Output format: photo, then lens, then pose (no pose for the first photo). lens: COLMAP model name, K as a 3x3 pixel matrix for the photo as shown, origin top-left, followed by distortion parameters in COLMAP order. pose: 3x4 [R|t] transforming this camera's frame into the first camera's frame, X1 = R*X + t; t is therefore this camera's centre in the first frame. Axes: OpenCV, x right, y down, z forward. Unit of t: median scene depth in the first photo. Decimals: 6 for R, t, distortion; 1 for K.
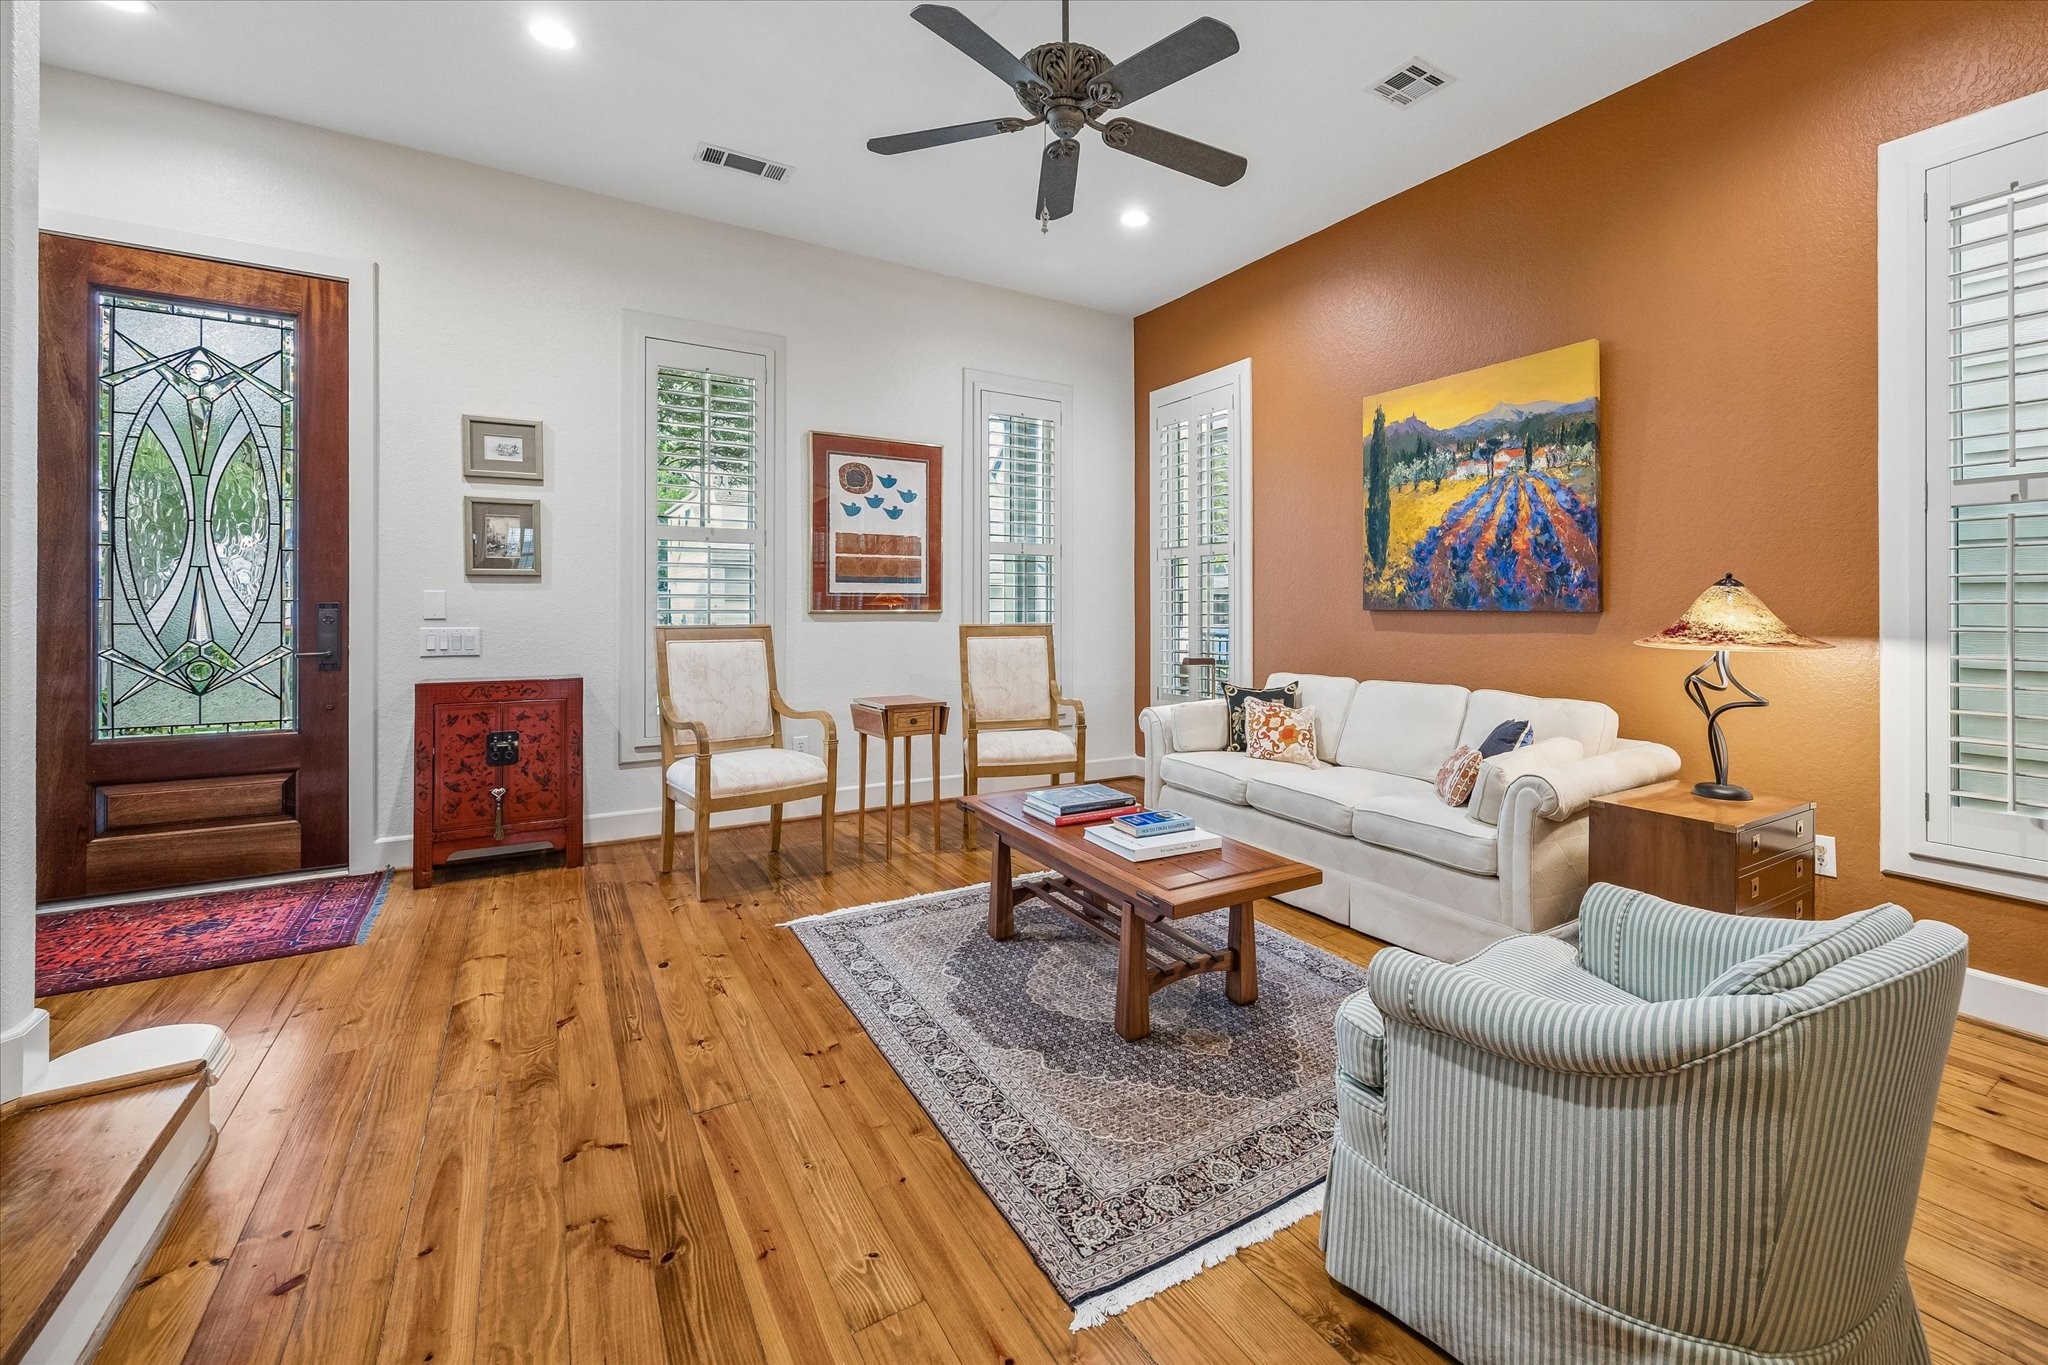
lens RADIAL K [[936.8, 0, 1115.1], [0, 936.8, 611.8], [0, 0, 1]] dist [-0.001703, 0.000772]
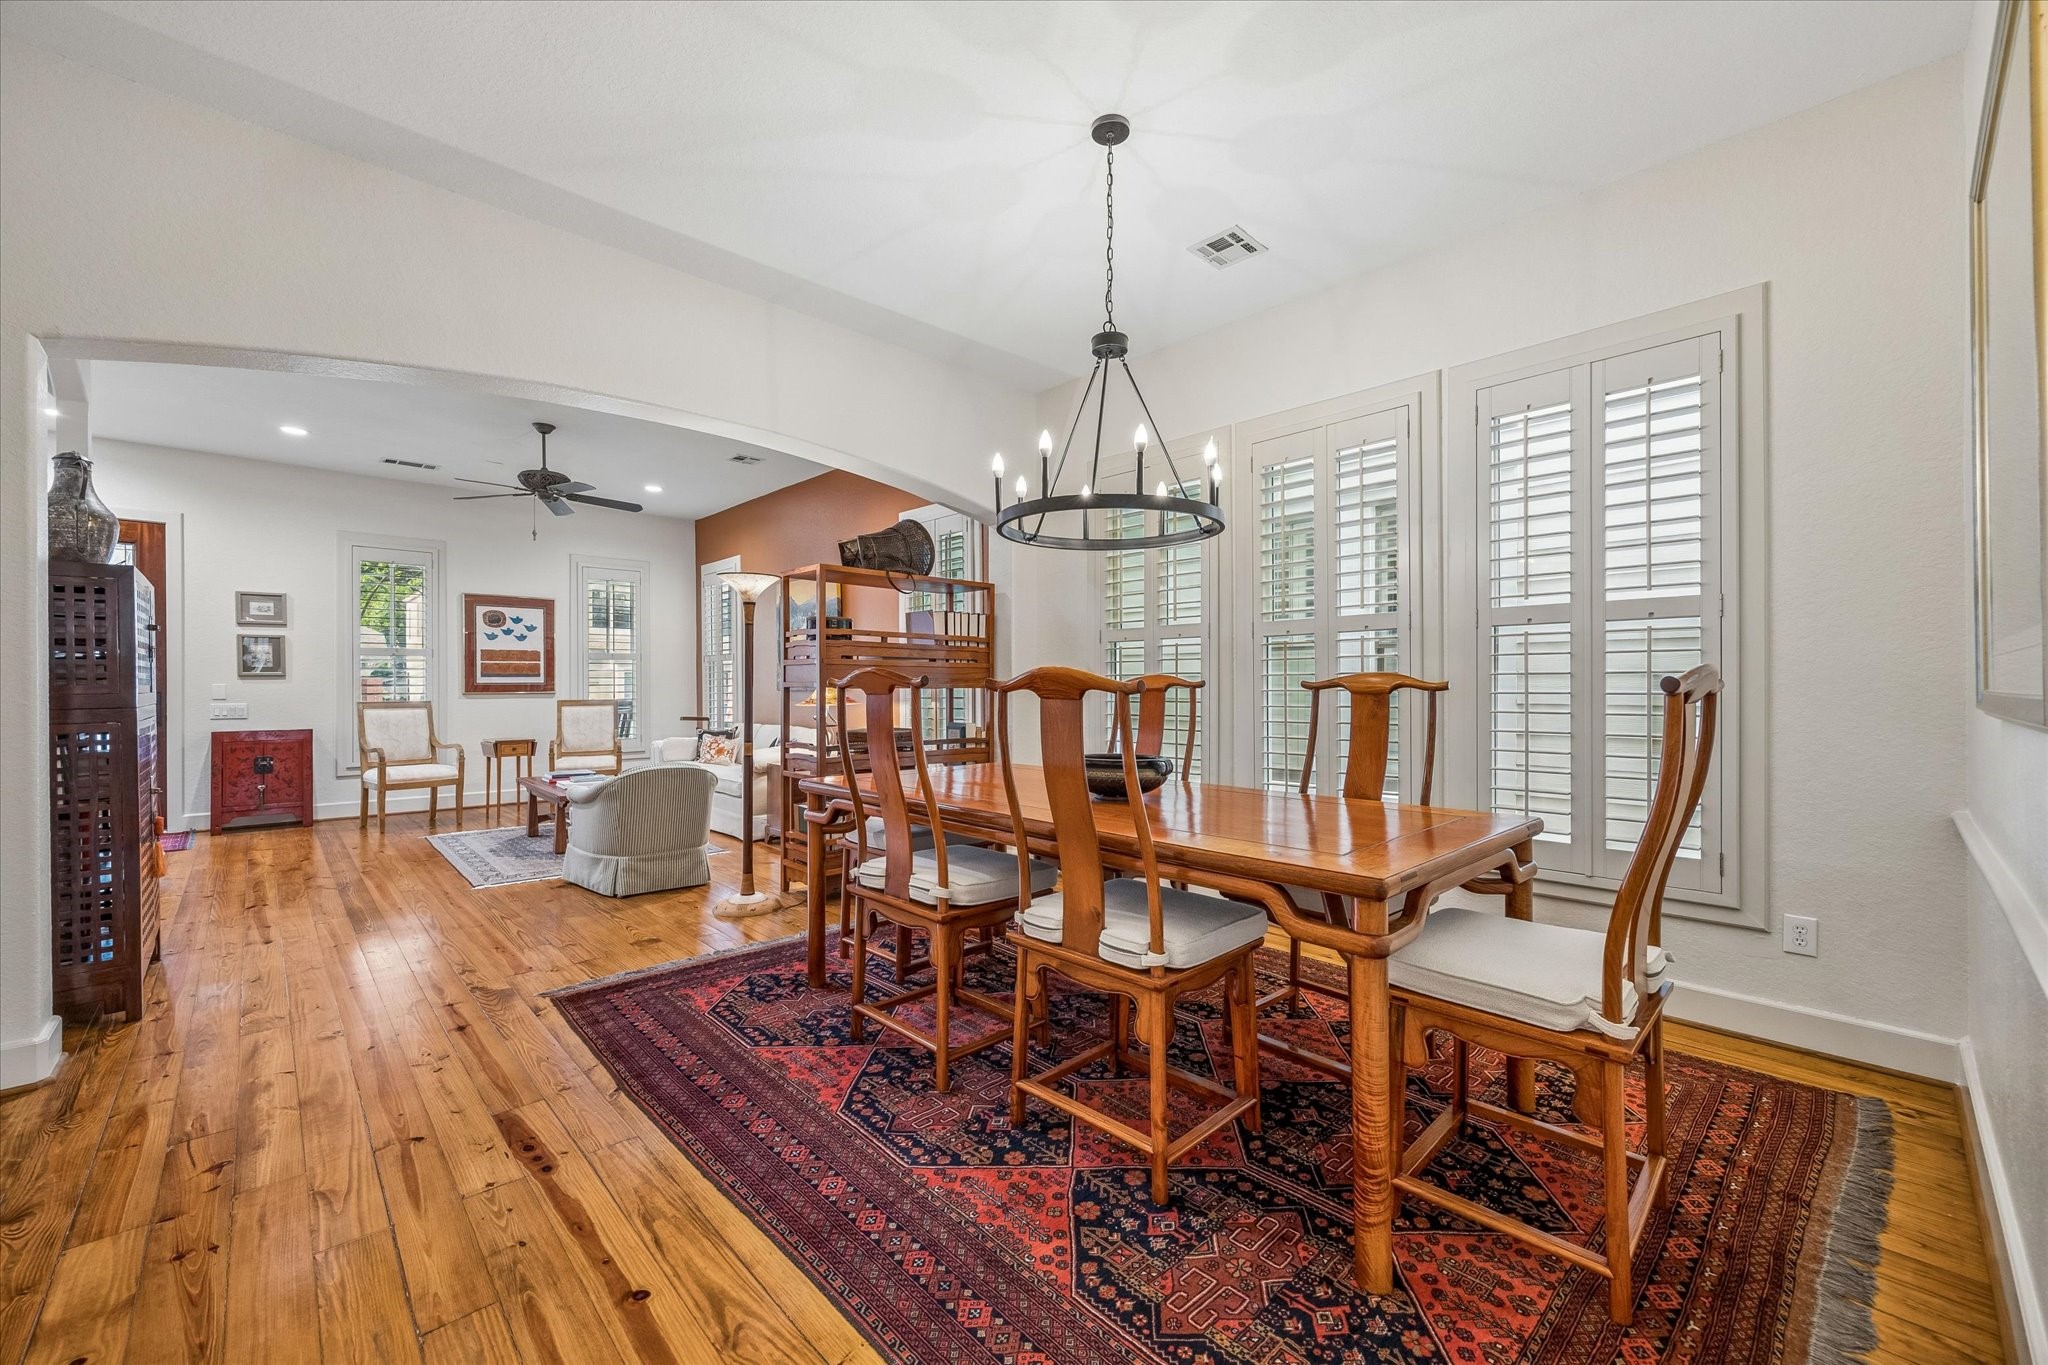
lens RADIAL K [[803.4, 0, 1073.8], [0, 803.4, 684.4], [0, 0, 1]] dist [-0.001554, 0.000091]
pose [[0.971536, -0.006304, 0.236806, 0.547127], [0.007247, 0.999969, -0.003111, -0.004891], [-0.236779, 0.004739, 0.971552, -0.947461]]
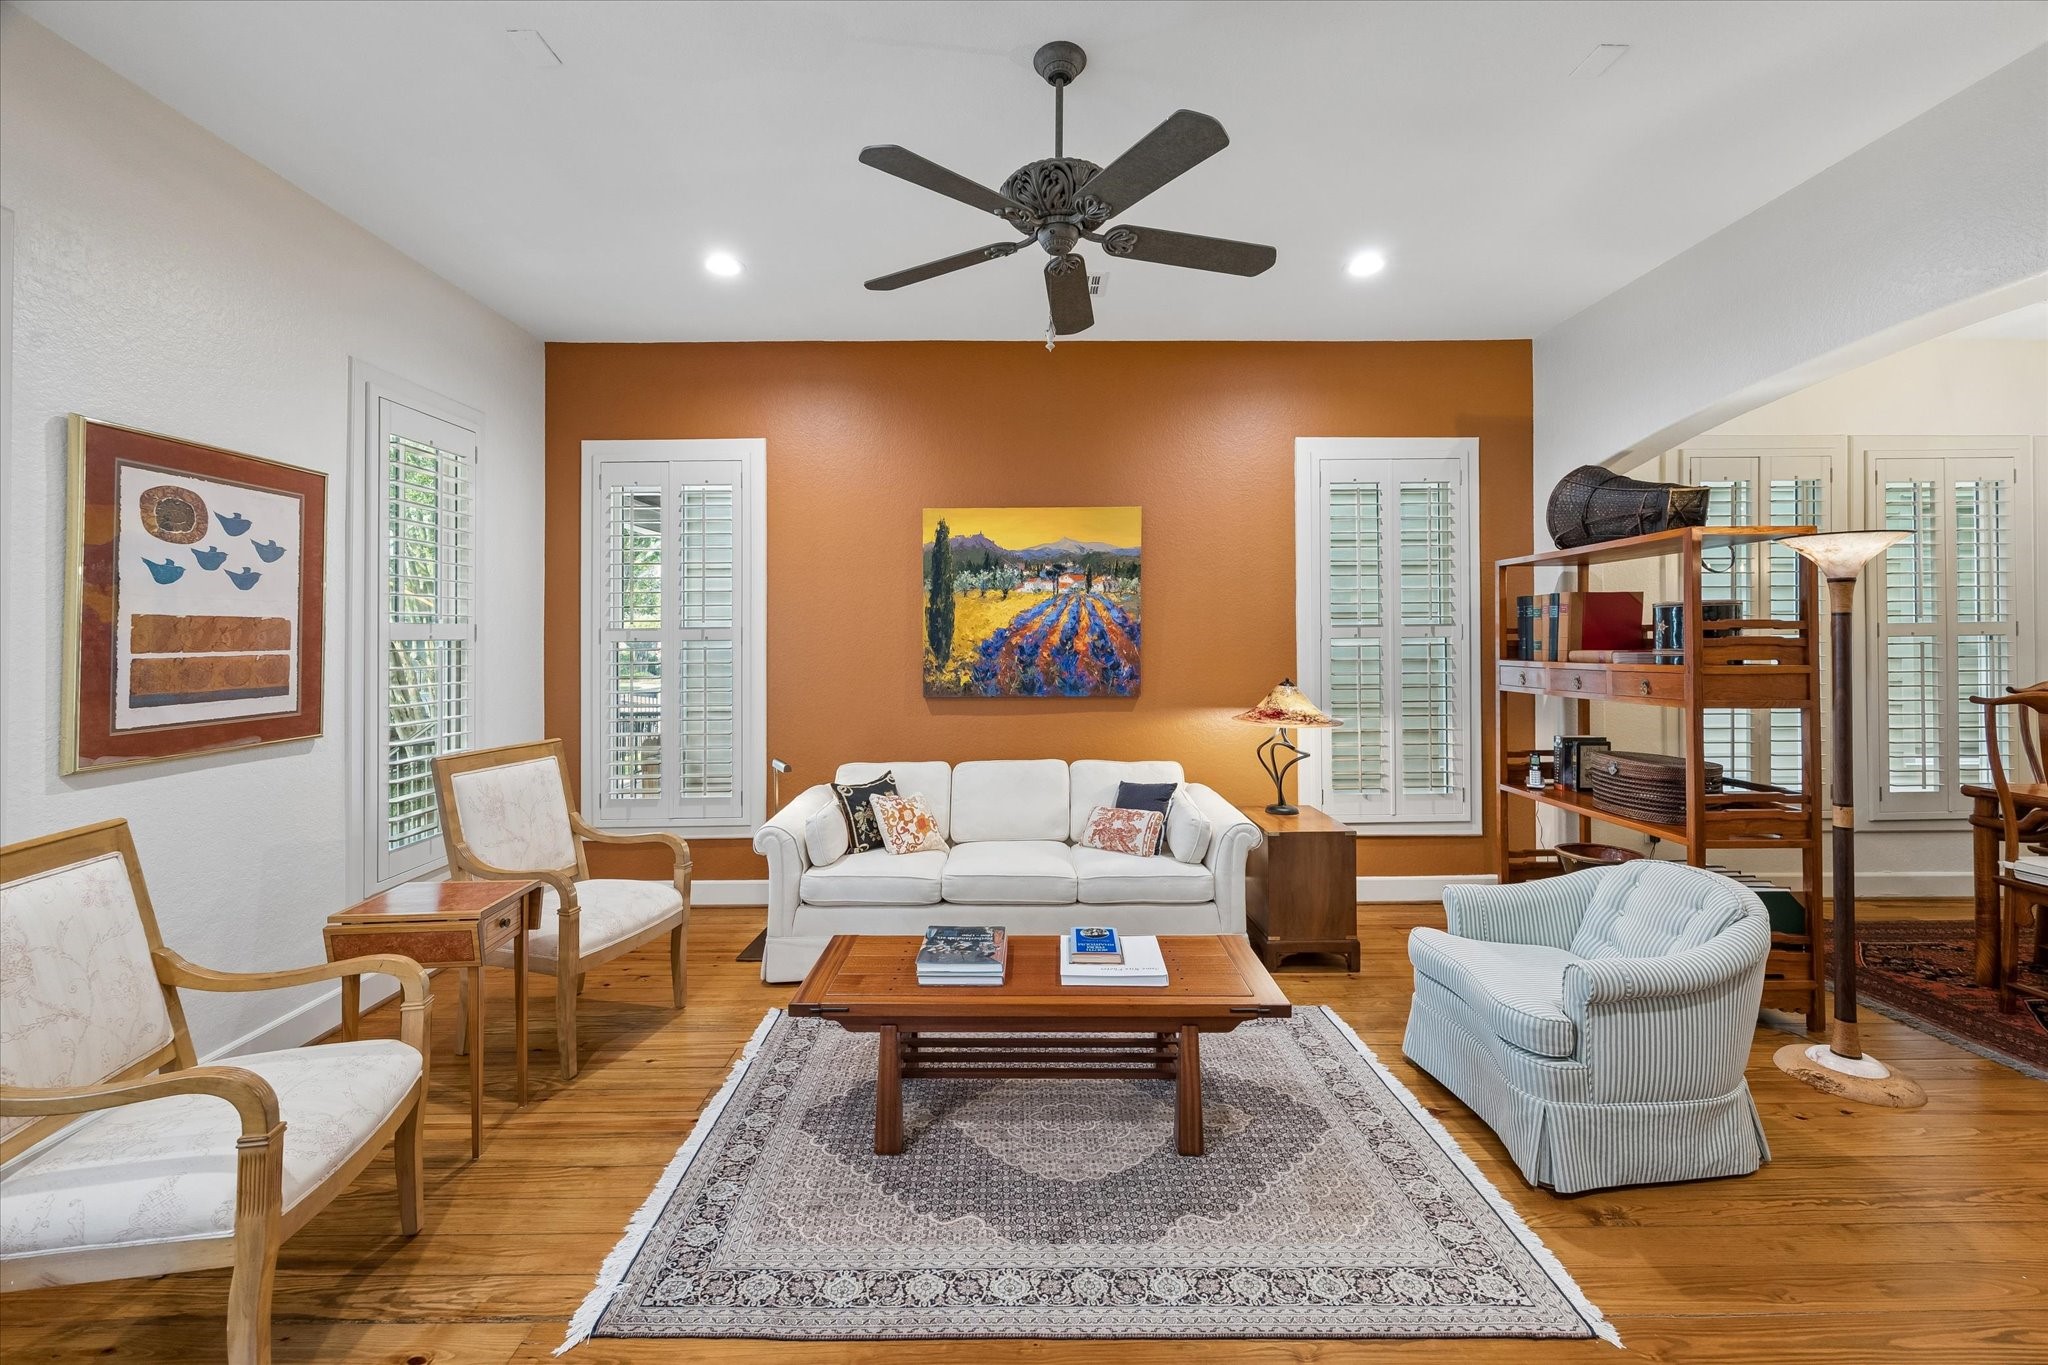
lens RADIAL K [[803.4, 0, 1052.1], [0, 803.4, 628.0], [0, 0, 1]] dist [-0.001554, 0.000091]
pose [[0.521747, -0.000806, 0.853100, -0.514890], [0.014407, 0.999865, -0.007867, -0.081842], [-0.852978, 0.016395, 0.521689, 0.398434]]
